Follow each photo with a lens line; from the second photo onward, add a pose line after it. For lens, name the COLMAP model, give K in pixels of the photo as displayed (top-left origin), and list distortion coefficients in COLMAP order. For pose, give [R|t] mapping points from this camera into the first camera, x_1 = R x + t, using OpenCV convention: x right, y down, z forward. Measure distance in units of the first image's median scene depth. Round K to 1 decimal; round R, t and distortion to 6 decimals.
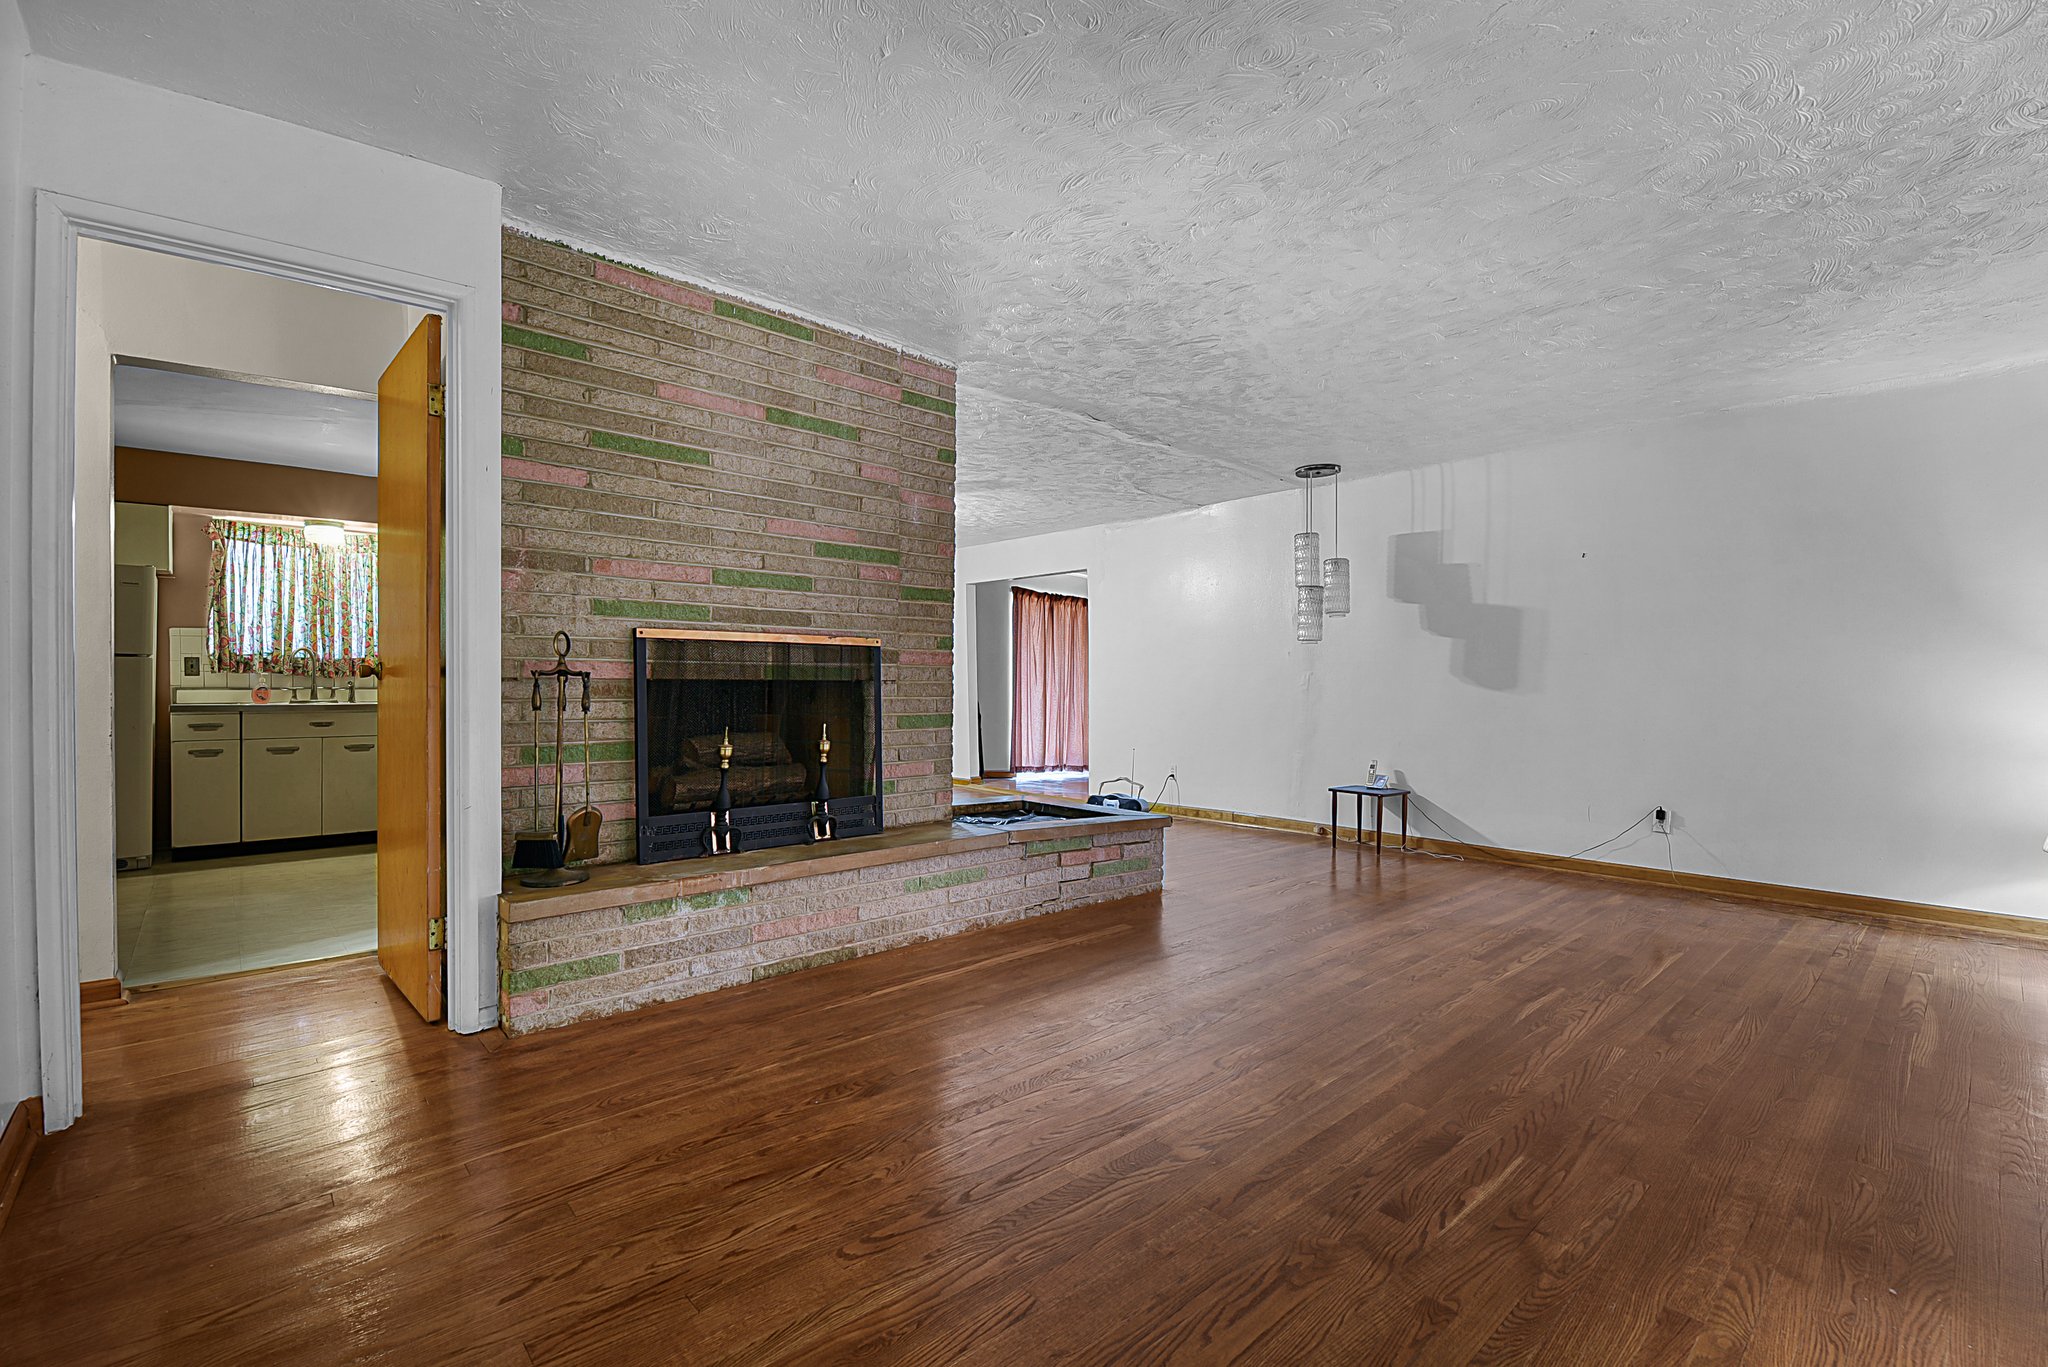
lens RADIAL K [[903.5, 0, 1040.3], [0, 903.5, 689.1], [0, 0, 1]] dist [-0.011679, -0.005175]
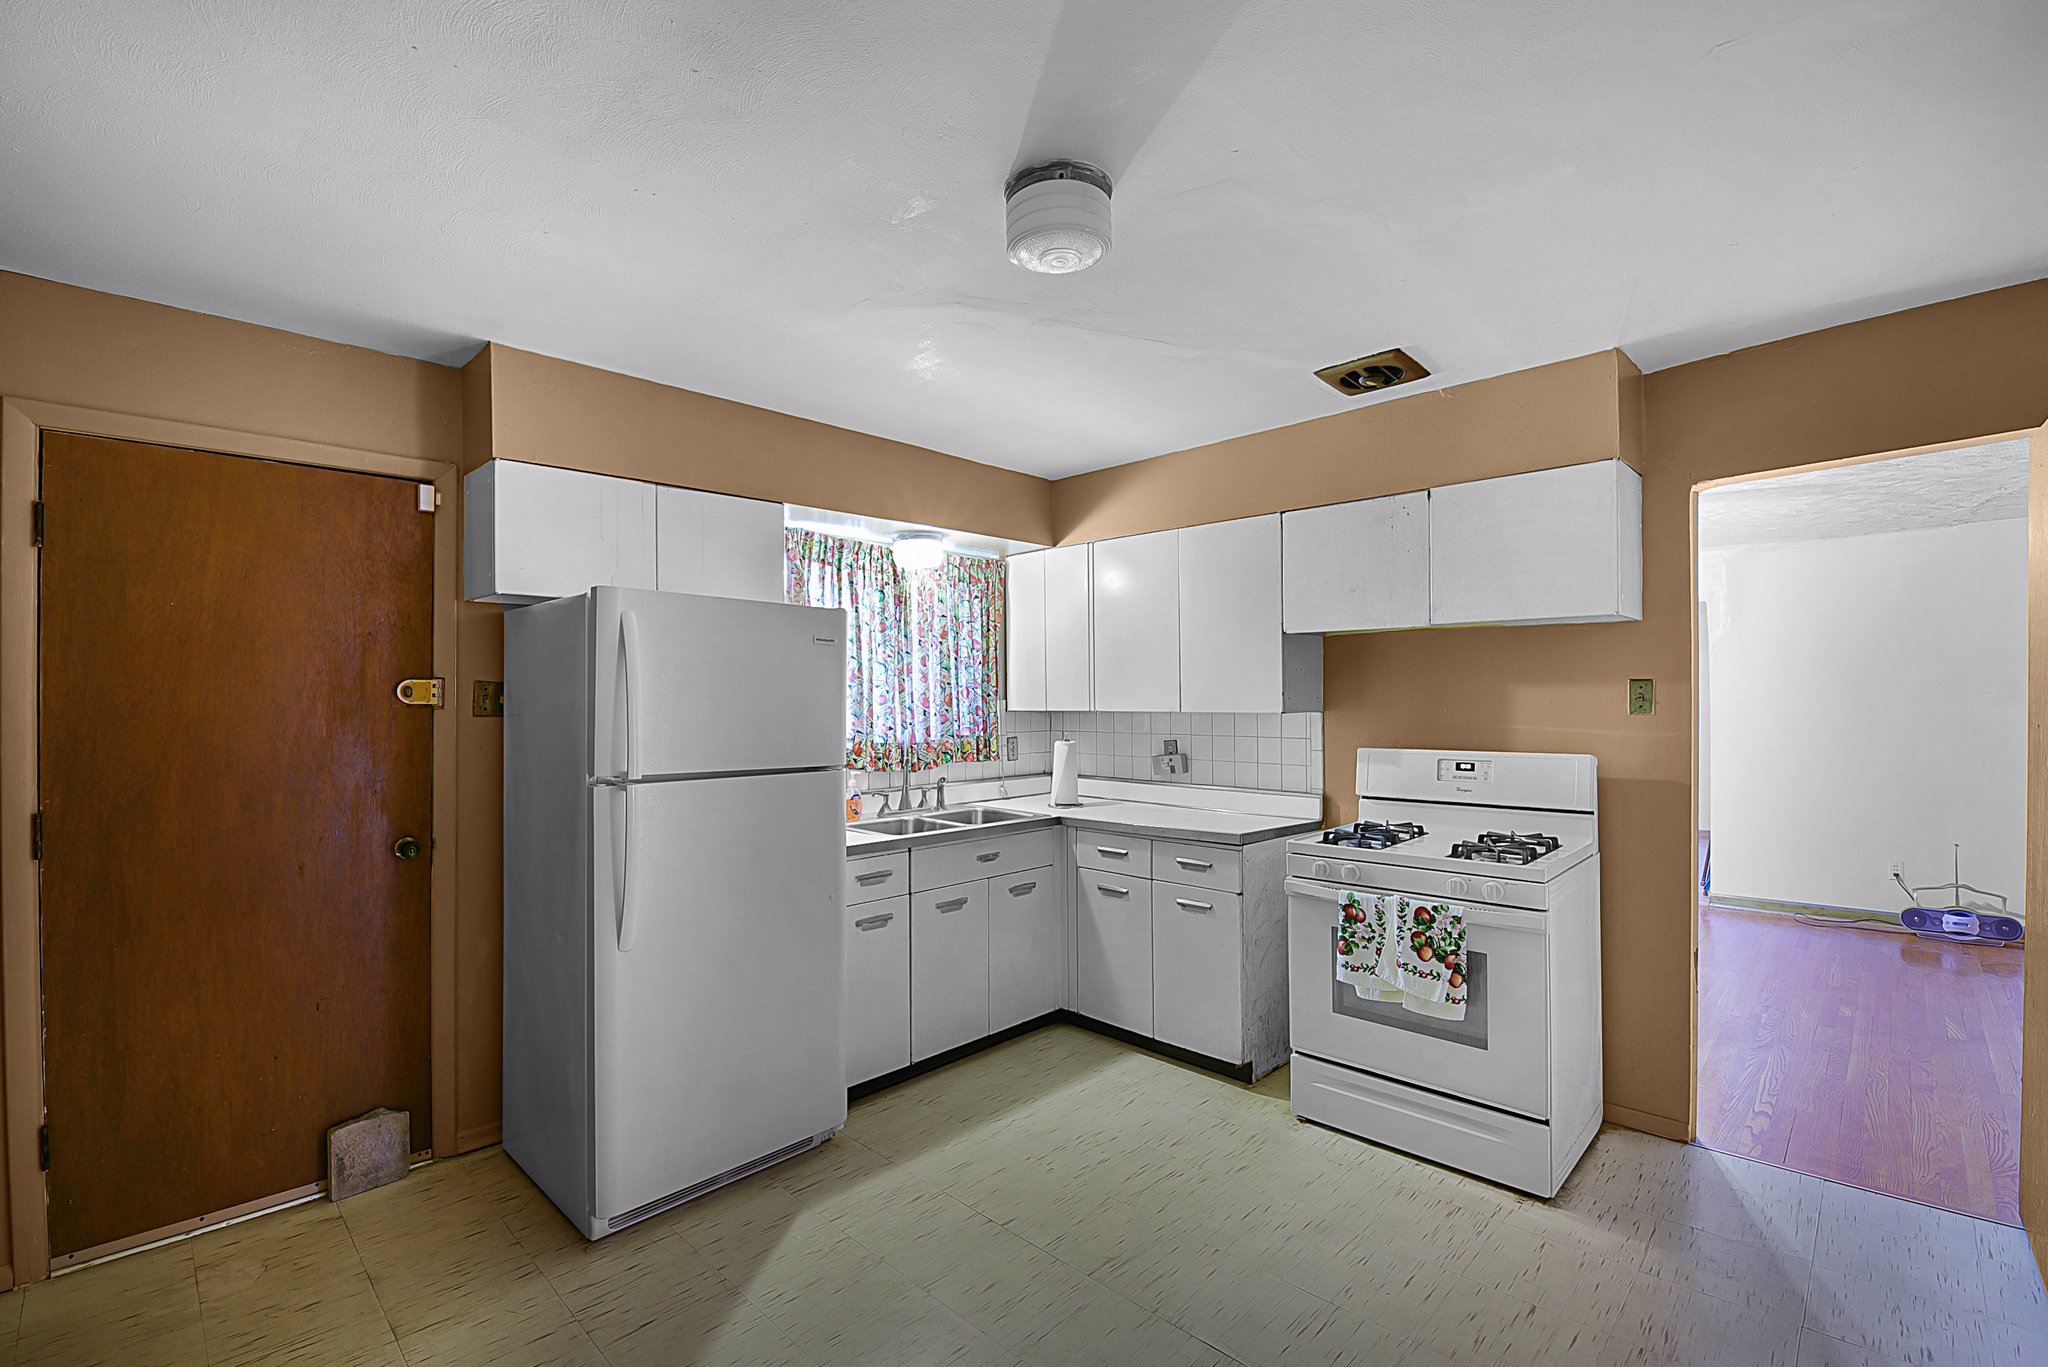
lens RADIAL K [[903.5, 0, 1011.5], [0, 903.5, 690.0], [0, 0, 1]] dist [-0.011679, -0.005175]
pose [[0.998584, -0.010367, 0.052176, -0.783917], [0.011016, 0.999865, -0.012176, -0.066251], [-0.052043, 0.012733, 0.998564, 0.352557]]
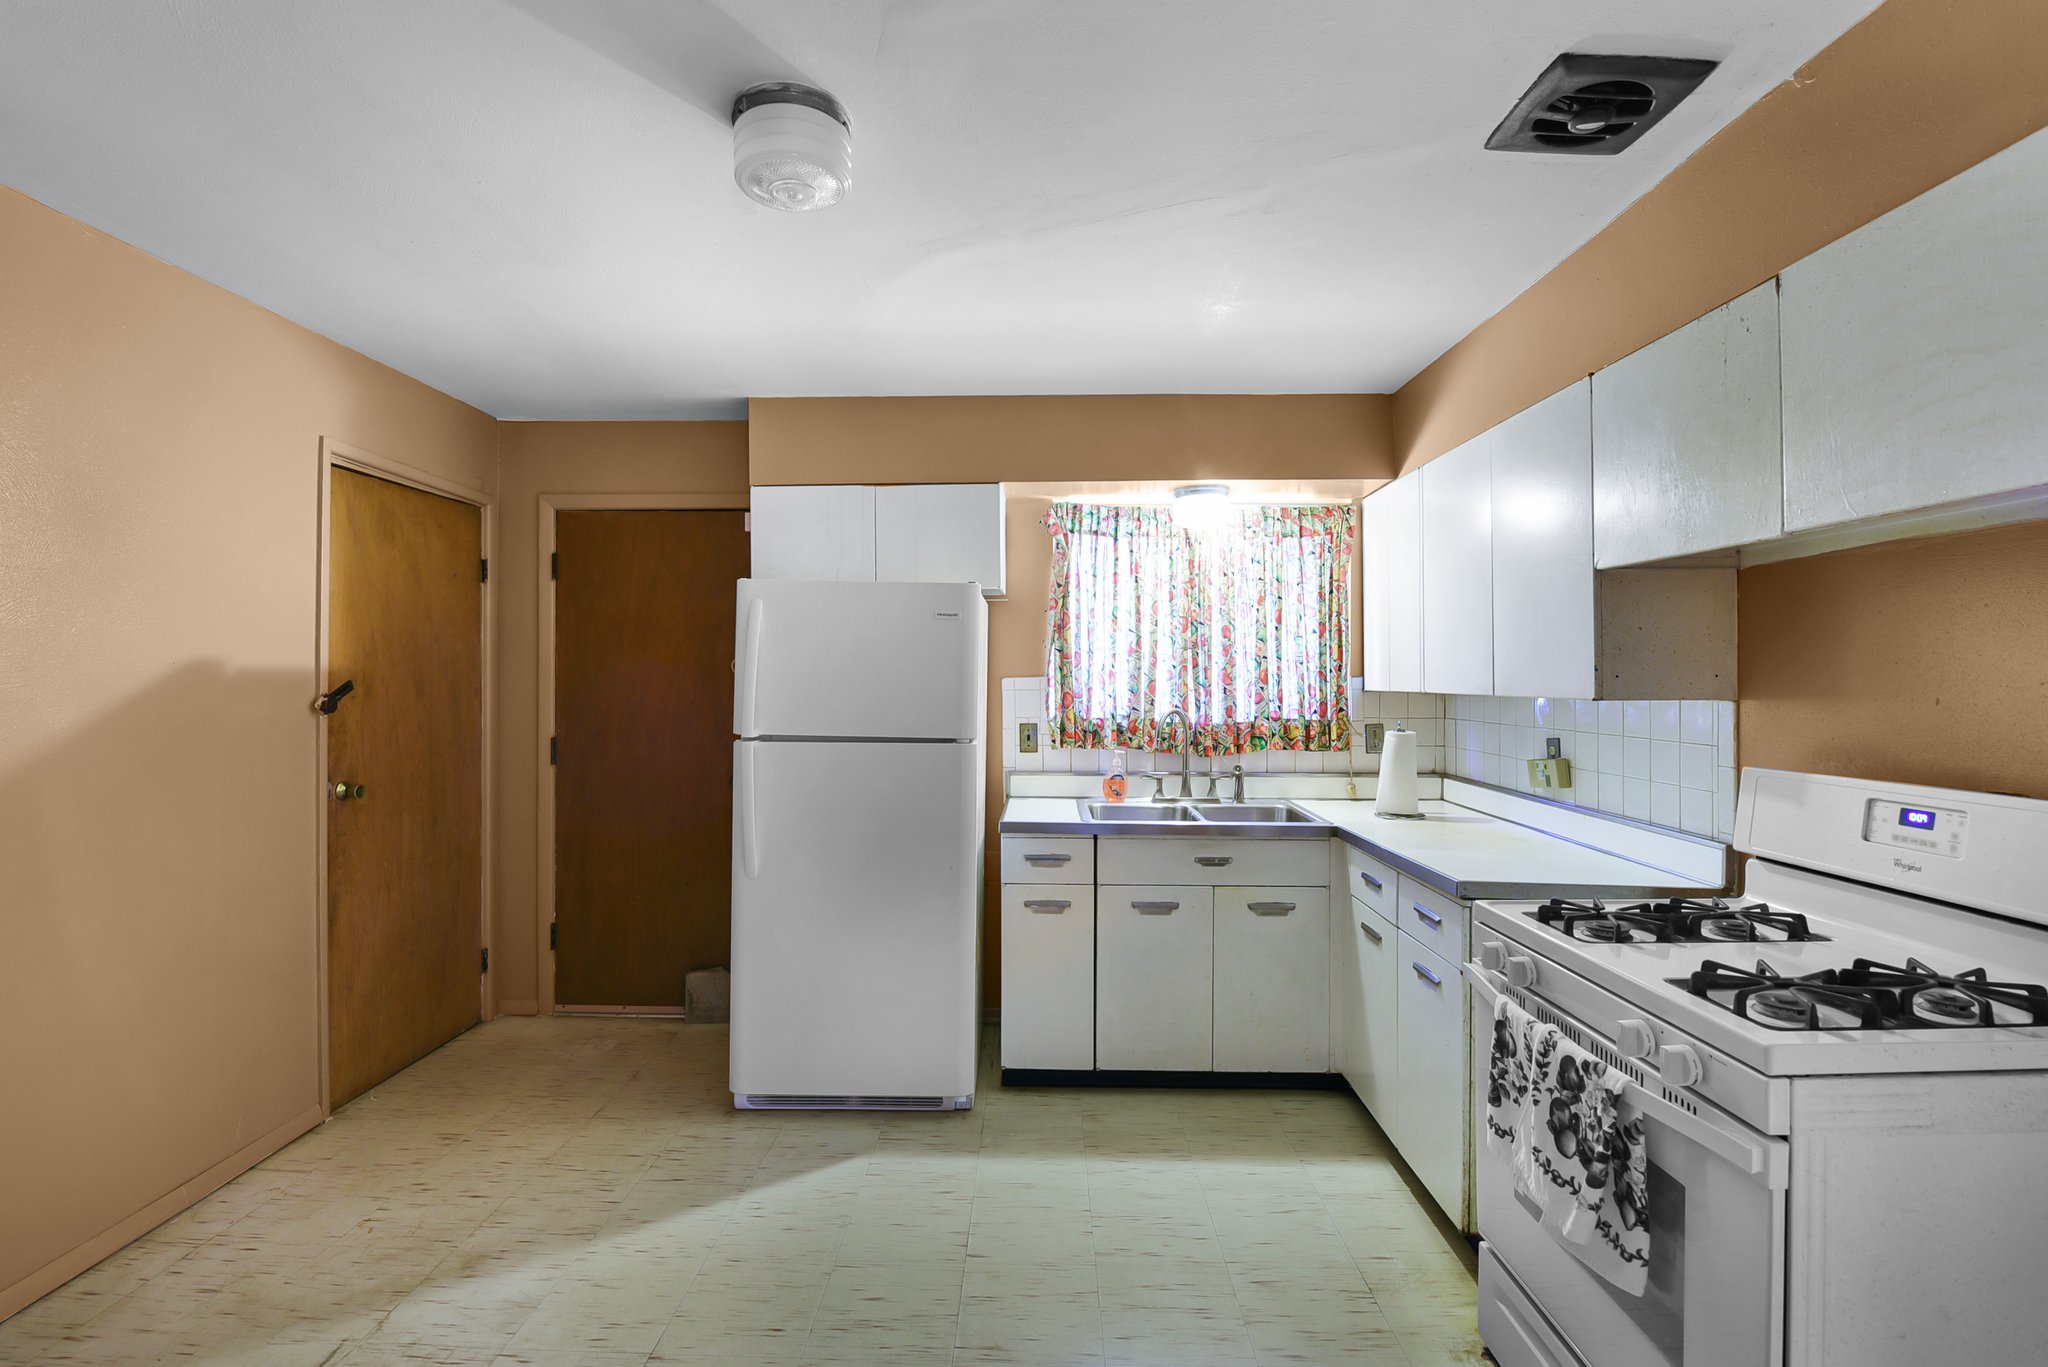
lens RADIAL K [[903.5, 0, 1022.1], [0, 903.5, 665.3], [0, 0, 1]] dist [-0.011679, -0.005175]
pose [[0.719848, -0.012140, -0.694025, -0.490366], [-0.002167, 0.999803, -0.019737, -0.062702], [0.694128, 0.015712, 0.719680, 0.512793]]
